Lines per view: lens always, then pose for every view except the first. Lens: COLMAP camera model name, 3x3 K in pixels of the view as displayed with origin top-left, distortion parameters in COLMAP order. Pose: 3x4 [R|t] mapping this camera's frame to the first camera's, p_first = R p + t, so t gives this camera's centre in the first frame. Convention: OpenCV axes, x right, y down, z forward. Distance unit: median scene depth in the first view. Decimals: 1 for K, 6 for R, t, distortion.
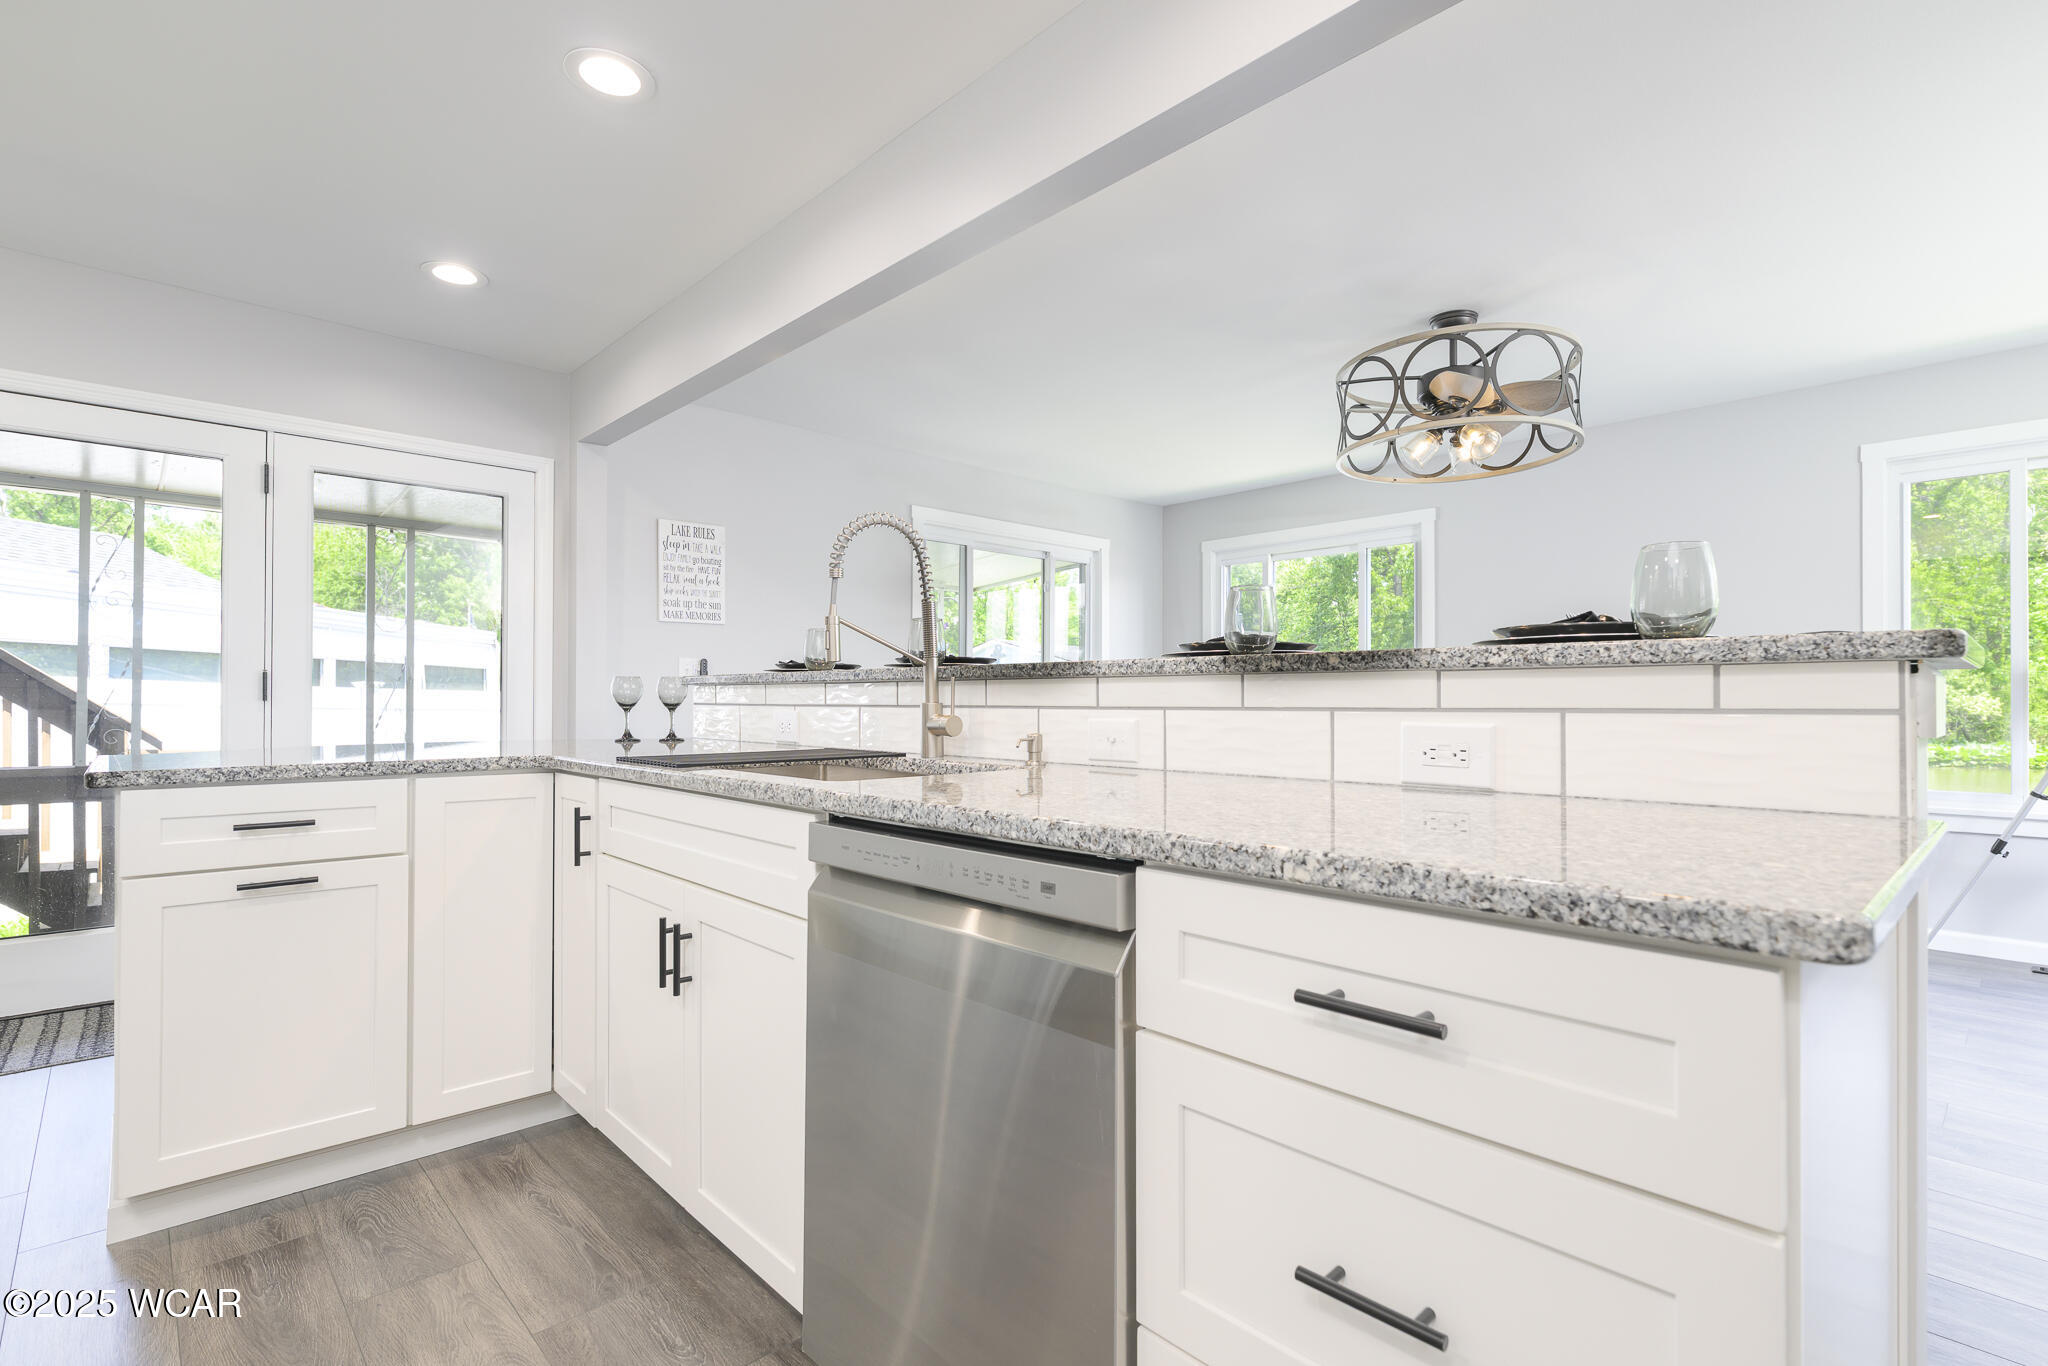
lens RADIAL K [[958.2, 0, 1024.0], [0, 958.2, 683.0], [0, 0, 1]] dist [0.000553, 0.000041]
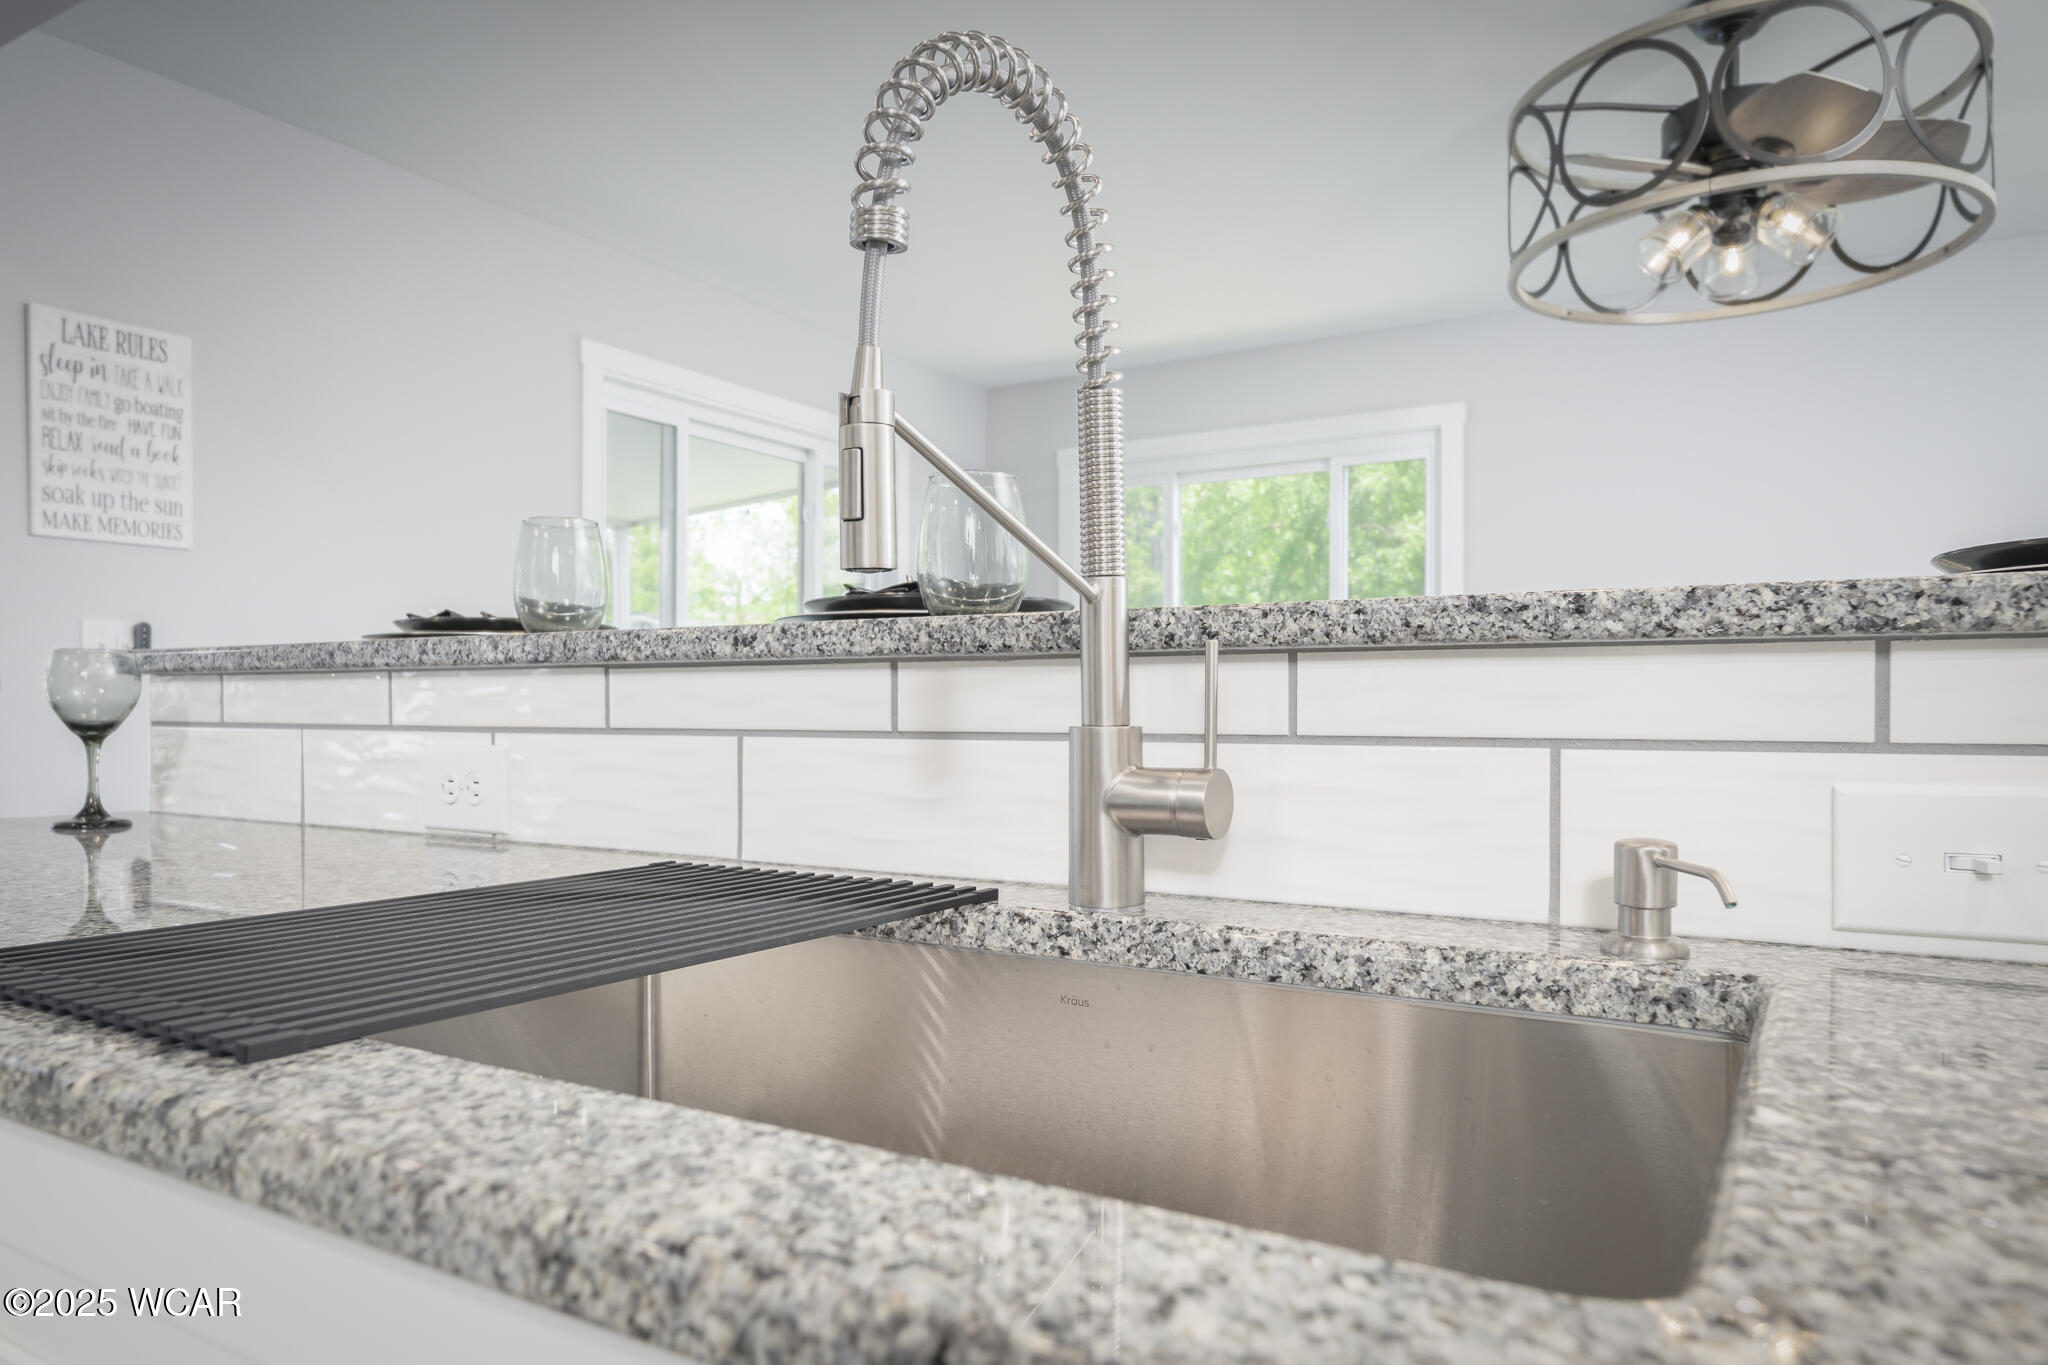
lens RADIAL K [[1364.9, 0, 1021.3], [0, 1364.9, 719.8], [0, 0, 1]] dist [-0.004309, -0.006335]
pose [[0.963118, -0.001752, 0.269075, -0.106199], [-0.005349, 0.999657, 0.025654, 0.003416], [-0.269027, -0.026147, 0.962778, 0.261305]]
